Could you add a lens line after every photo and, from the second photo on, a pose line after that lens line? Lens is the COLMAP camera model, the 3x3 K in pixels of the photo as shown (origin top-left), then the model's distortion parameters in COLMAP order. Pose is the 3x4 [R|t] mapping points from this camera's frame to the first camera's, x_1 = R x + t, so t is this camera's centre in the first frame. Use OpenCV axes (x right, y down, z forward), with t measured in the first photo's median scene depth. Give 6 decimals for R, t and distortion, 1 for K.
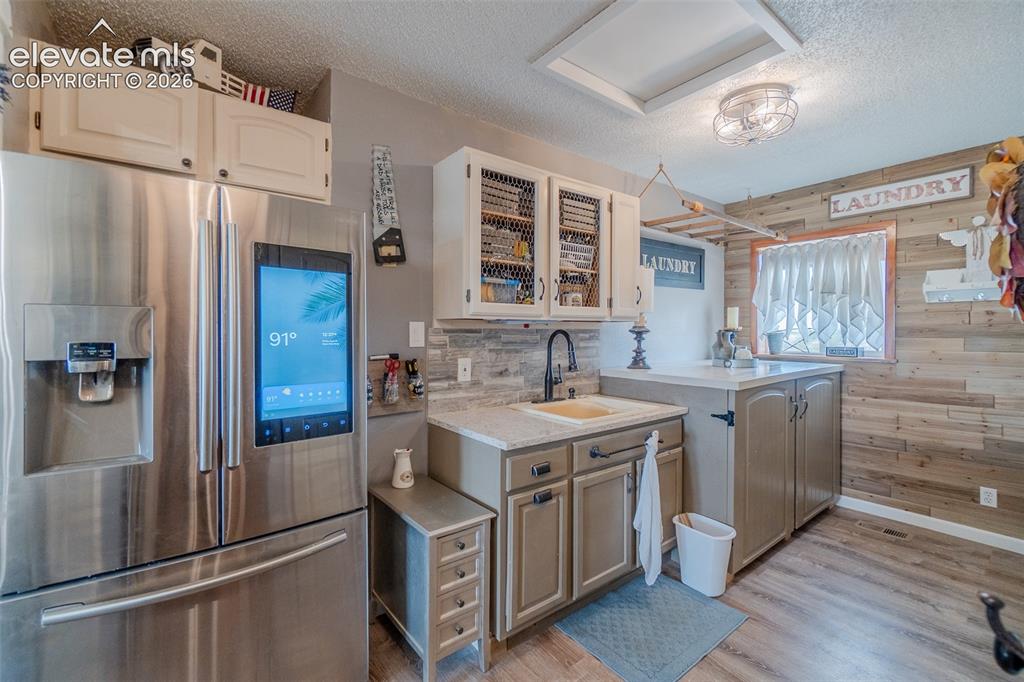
lens RADIAL K [[440.3, 0, 507.2], [0, 440.3, 333.8], [0, 0, 1]] dist [-0.008954, 0.002004]
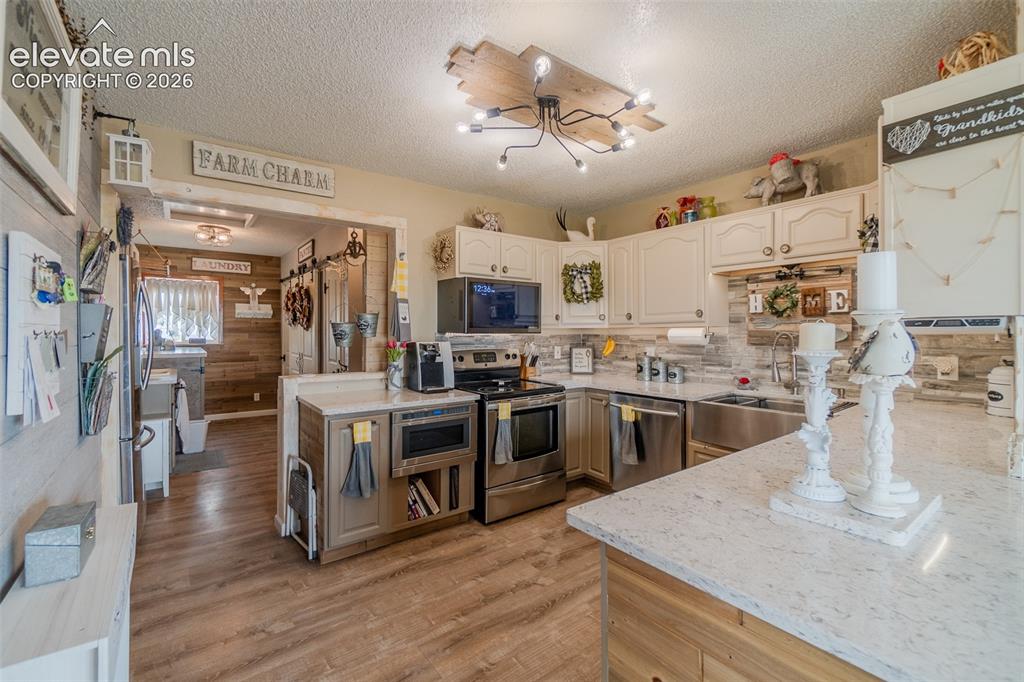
lens RADIAL K [[440.3, 0, 499.2], [0, 440.3, 334.4], [0, 0, 1]] dist [-0.008954, 0.002004]
pose [[0.018837, -0.003683, 0.999816, -1.245054], [0.000775, 0.999993, 0.003669, 0.008164], [-0.999822, 0.000705, 0.018840, -0.388398]]
